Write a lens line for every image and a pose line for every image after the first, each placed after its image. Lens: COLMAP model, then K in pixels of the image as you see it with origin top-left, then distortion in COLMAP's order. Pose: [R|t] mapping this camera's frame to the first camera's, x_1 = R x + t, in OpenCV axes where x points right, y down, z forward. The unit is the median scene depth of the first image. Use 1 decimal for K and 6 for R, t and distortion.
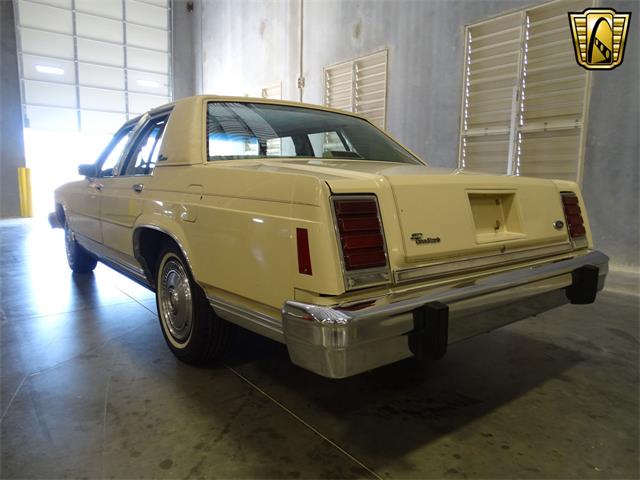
lens RADIAL K [[455.5, 0, 318.7], [0, 455.5, 244.5], [0, 0, 1]] dist [-0.006721, 0.014026]
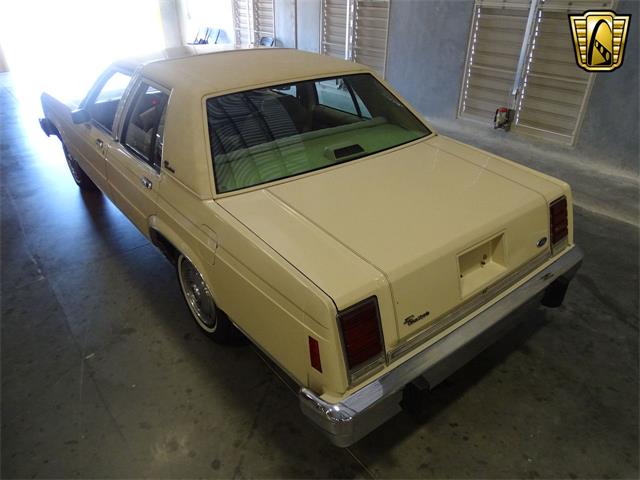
lens RADIAL K [[455.5, 0, 320.9], [0, 455.5, 246.4], [0, 0, 1]] dist [-0.006721, 0.014026]
pose [[0.999866, -0.014929, 0.006738, -0.016254], [0.011172, 0.922456, 0.385941, -0.571285], [-0.011977, -0.385814, 0.922499, -0.011729]]
